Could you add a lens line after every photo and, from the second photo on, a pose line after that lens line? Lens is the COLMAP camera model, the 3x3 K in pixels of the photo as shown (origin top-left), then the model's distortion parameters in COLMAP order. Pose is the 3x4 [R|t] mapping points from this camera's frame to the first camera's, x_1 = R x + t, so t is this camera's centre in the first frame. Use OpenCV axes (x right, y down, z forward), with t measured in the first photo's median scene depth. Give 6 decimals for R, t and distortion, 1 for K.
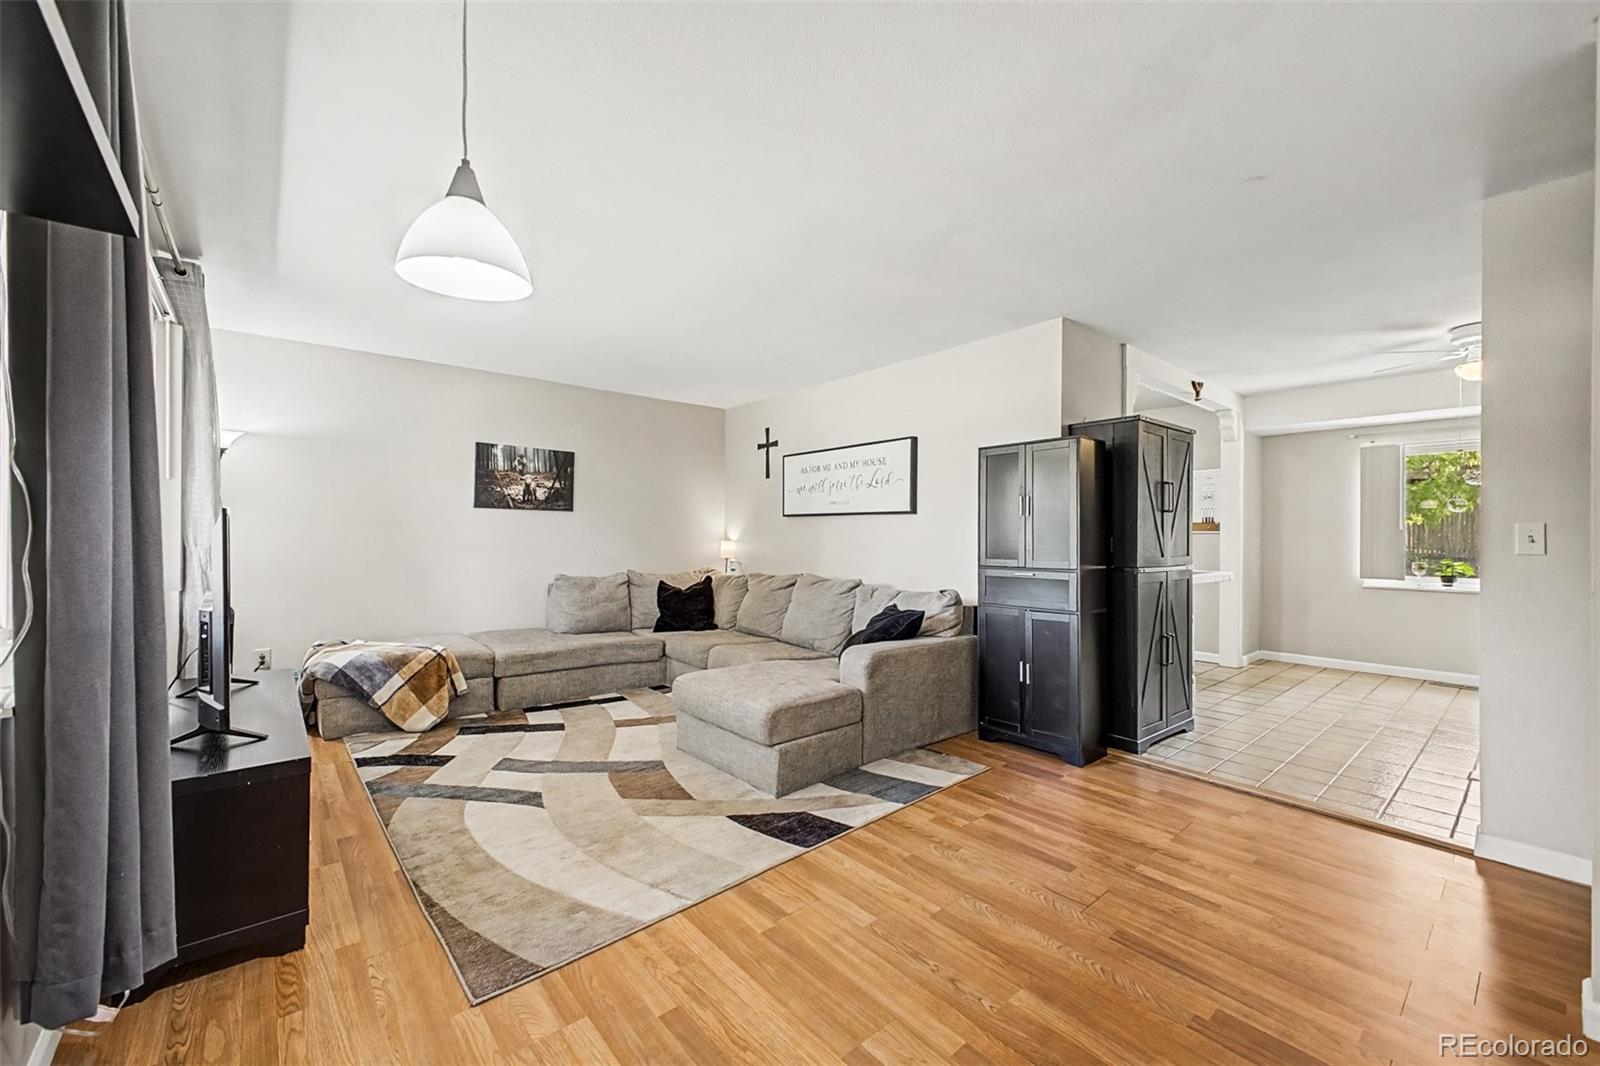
lens RADIAL K [[635.1, 0, 798.2], [0, 635.1, 532.5], [0, 0, 1]] dist [0.013501, -0.003436]
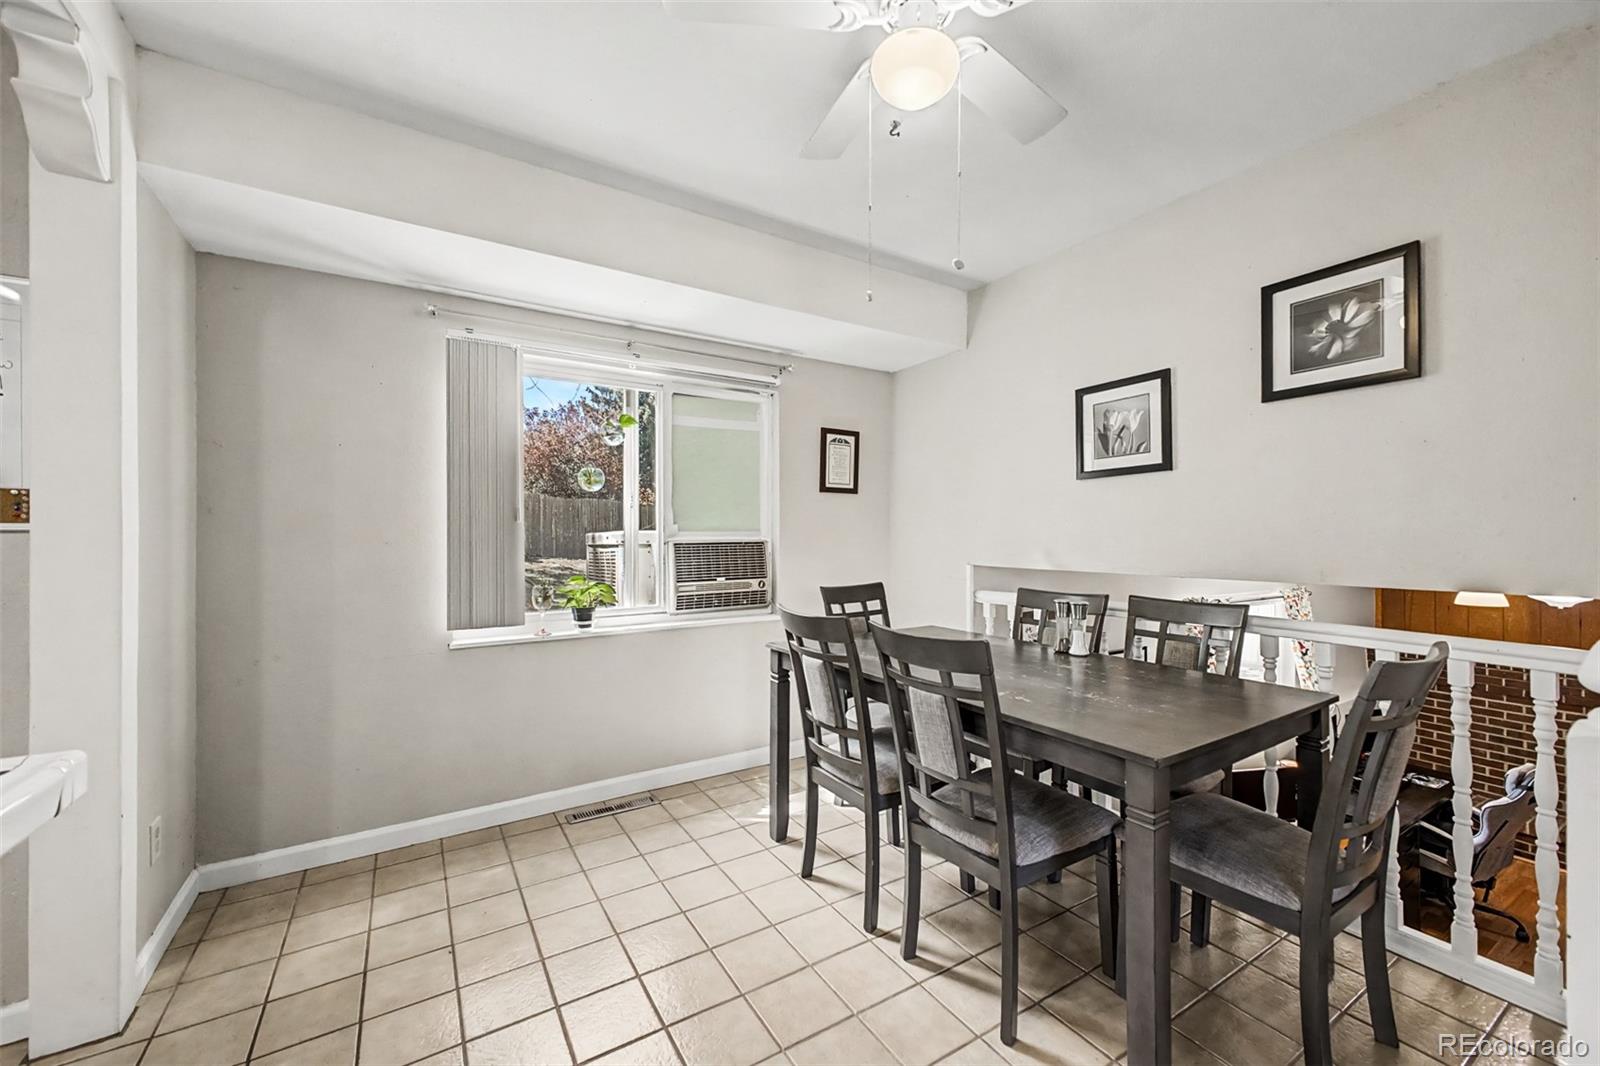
lens RADIAL K [[635.1, 0, 803.0], [0, 635.1, 533.0], [0, 0, 1]] dist [0.013501, -0.003436]
pose [[0.150961, -0.004885, 0.988528, 0.591603], [0.003286, 0.999985, 0.004440, 0.003113], [-0.988534, 0.002579, 0.150975, 0.857095]]
